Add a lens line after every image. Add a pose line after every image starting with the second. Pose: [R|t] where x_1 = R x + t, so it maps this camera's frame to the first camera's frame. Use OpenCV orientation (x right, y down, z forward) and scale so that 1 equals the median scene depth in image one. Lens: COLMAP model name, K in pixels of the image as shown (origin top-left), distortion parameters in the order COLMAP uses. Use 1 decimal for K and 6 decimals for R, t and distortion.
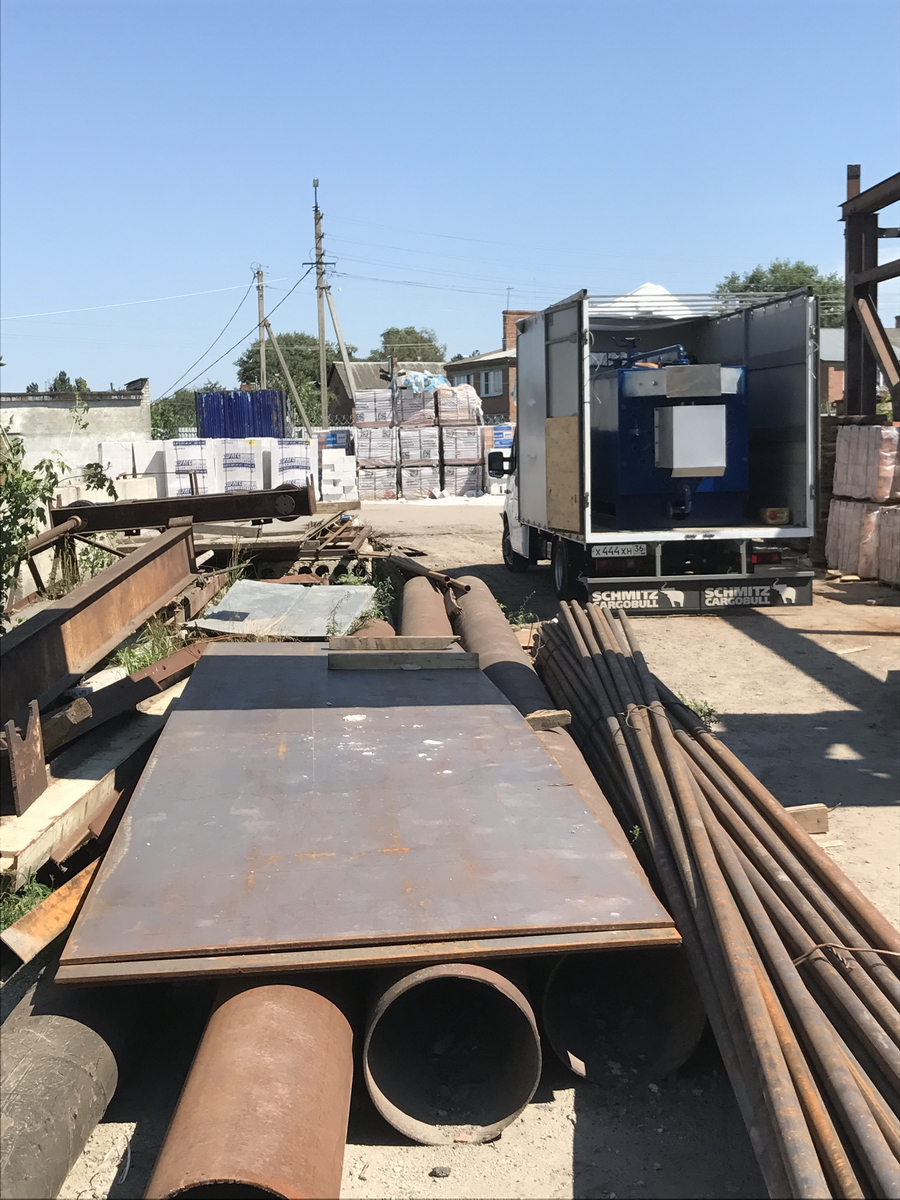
lens RADIAL K [[1772.6, 0, 445.2], [0, 1772.6, 637.7], [0, 0, 1]] dist [0.181816, -0.904241]
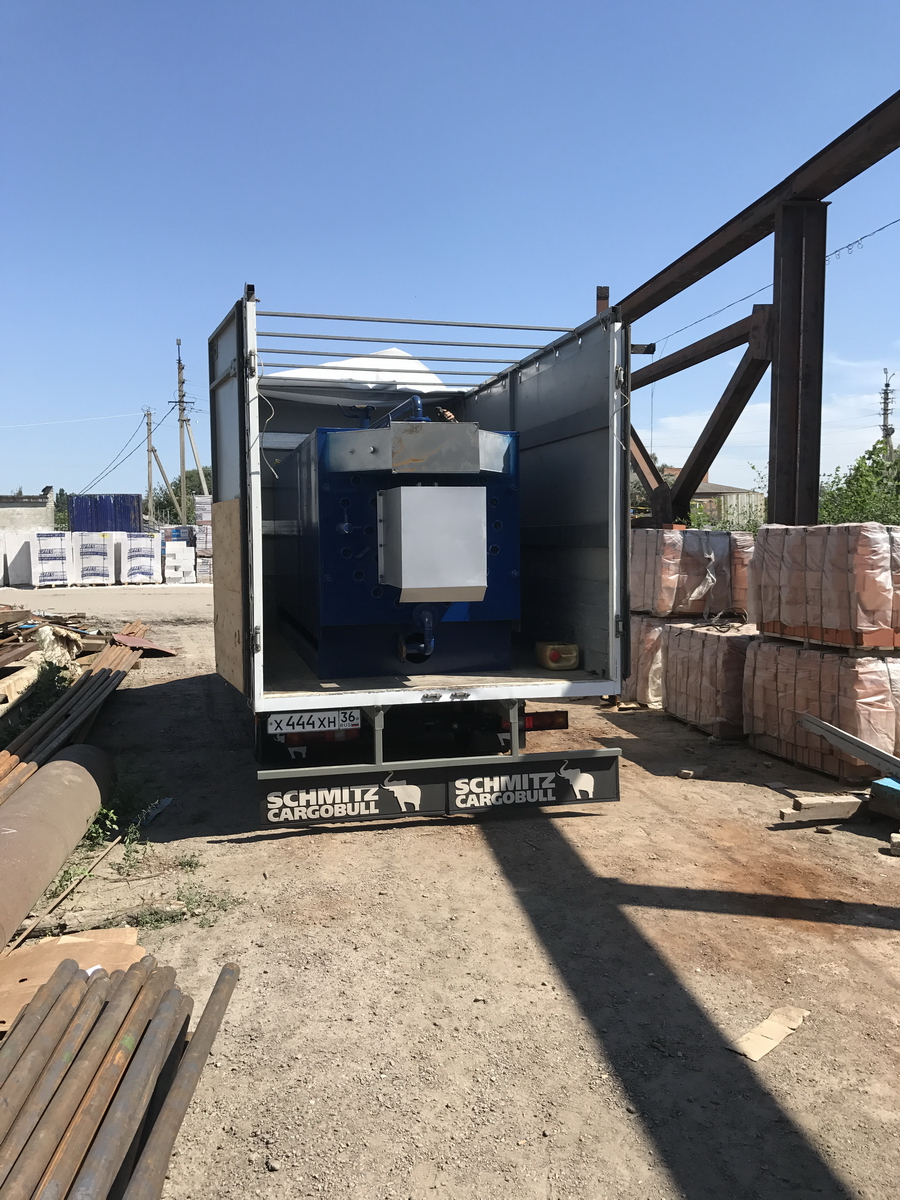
lens RADIAL K [[986.8, 0, 474.8], [0, 986.8, 597.8], [0, 0, 1]] dist [0.007208, -0.002242]
pose [[0.989311, 0.007249, 0.145639, 0.101934], [-0.000040, 0.998777, -0.049435, -0.073878], [-0.145820, 0.048901, 0.988102, 0.652358]]
